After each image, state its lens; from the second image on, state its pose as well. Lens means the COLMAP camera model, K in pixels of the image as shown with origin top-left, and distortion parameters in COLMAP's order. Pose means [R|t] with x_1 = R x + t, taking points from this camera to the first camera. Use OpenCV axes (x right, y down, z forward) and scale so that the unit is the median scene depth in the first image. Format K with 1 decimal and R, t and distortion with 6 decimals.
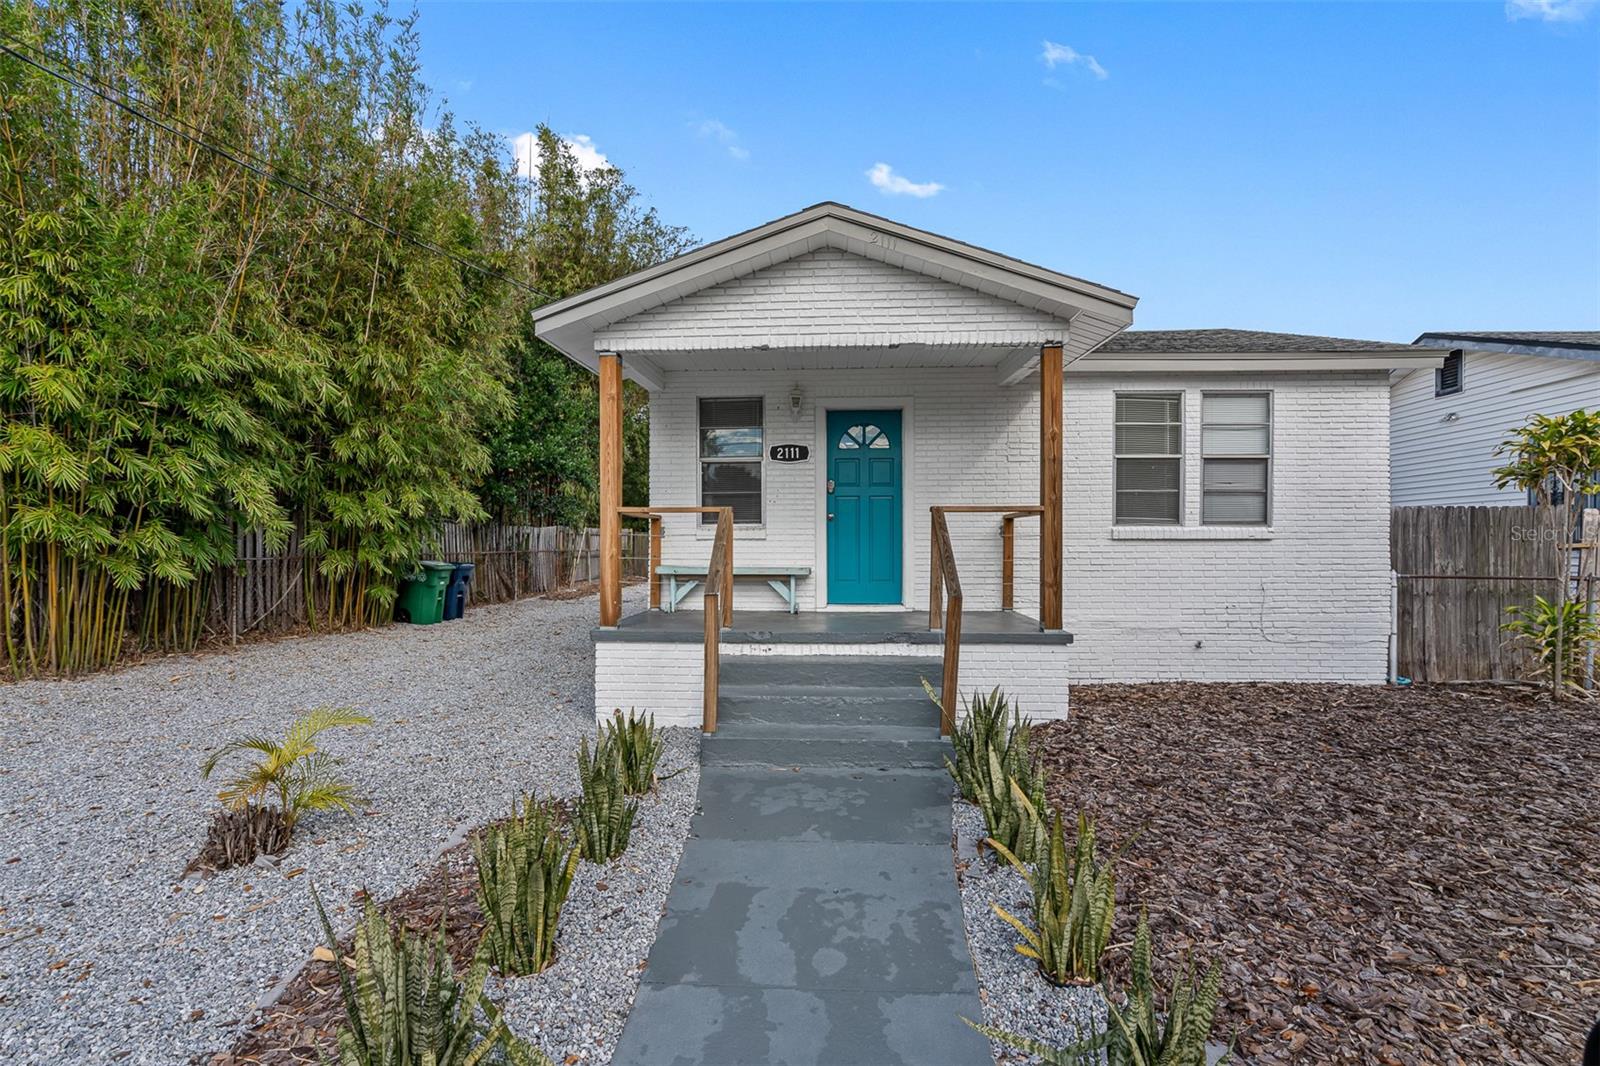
lens RADIAL K [[737.0, 0, 789.3], [0, 737.0, 547.6], [0, 0, 1]] dist [-0.000463, 0.000323]
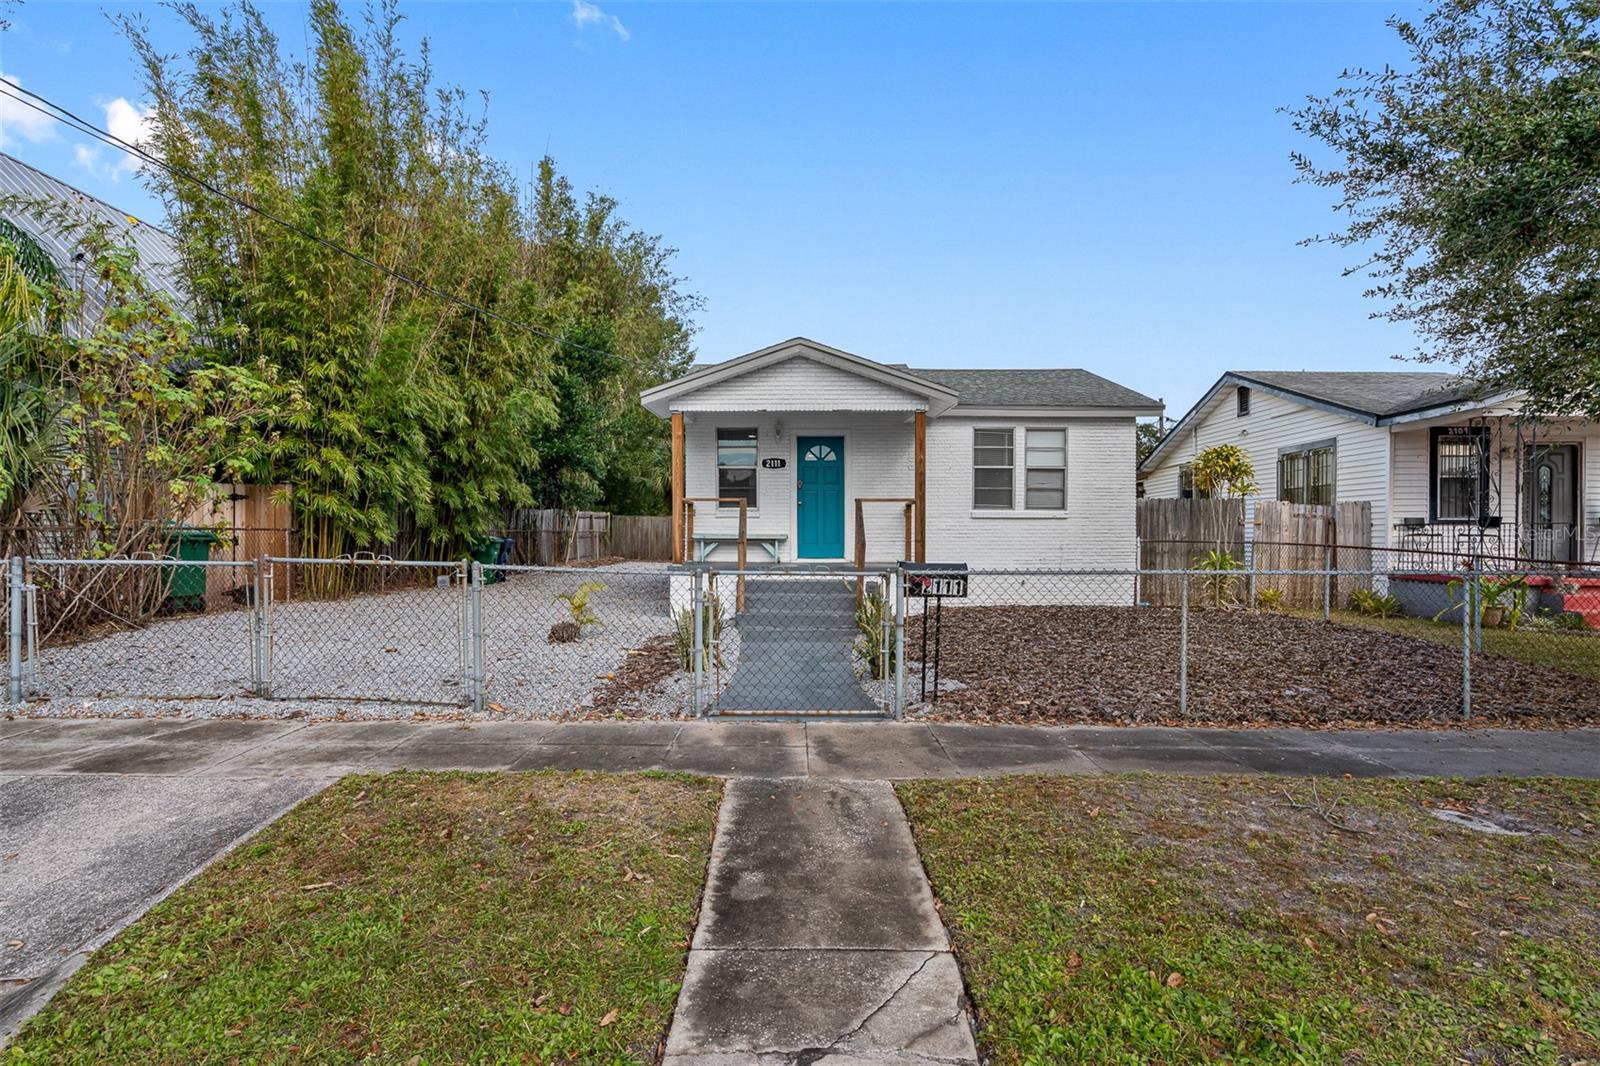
lens RADIAL K [[859.0, 0, 795.8], [0, 859.0, 540.4], [0, 0, 1]] dist [0.007393, 0.000106]
pose [[0.998150, 0.001696, 0.060782, -0.066803], [-0.002036, 0.999983, 0.005523, 0.028770], [-0.060772, -0.005636, 0.998136, -0.880344]]
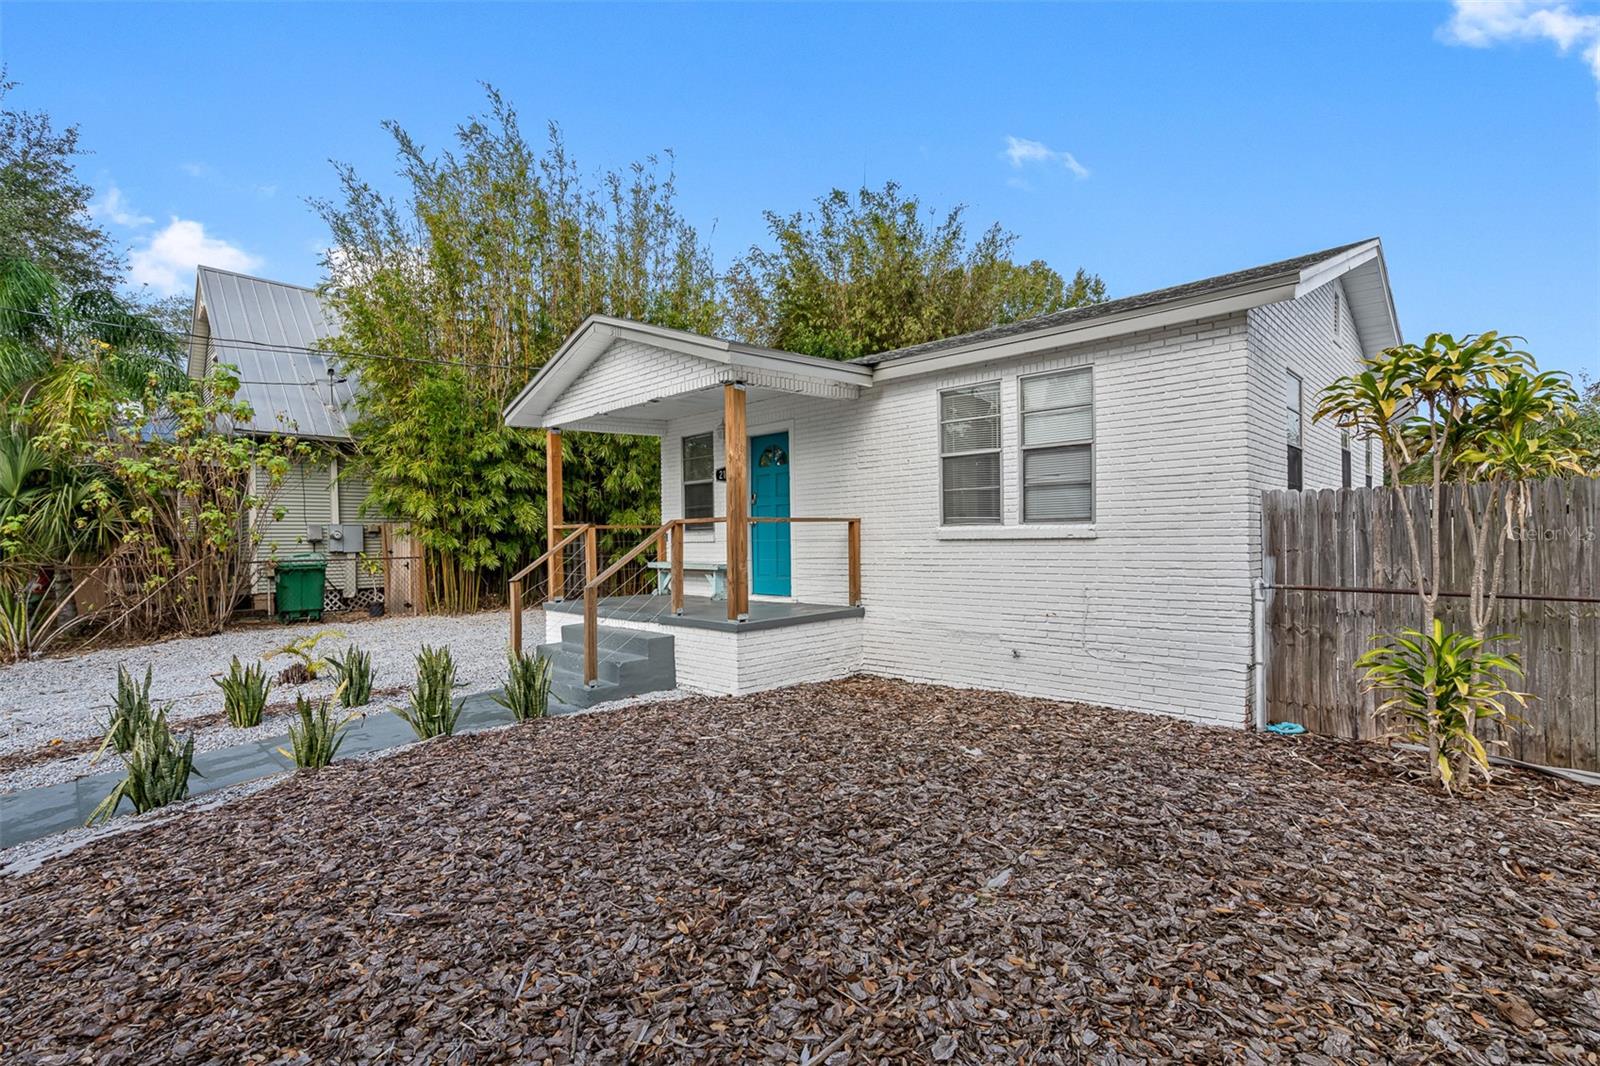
lens RADIAL K [[737.0, 0, 811.1], [0, 737.0, 537.3], [0, 0, 1]] dist [-0.000463, 0.000323]
pose [[0.752653, -0.011135, -0.658324, 0.965820], [0.011249, 0.999929, -0.004052, -0.012424], [0.658322, -0.004356, 0.752724, 0.140253]]
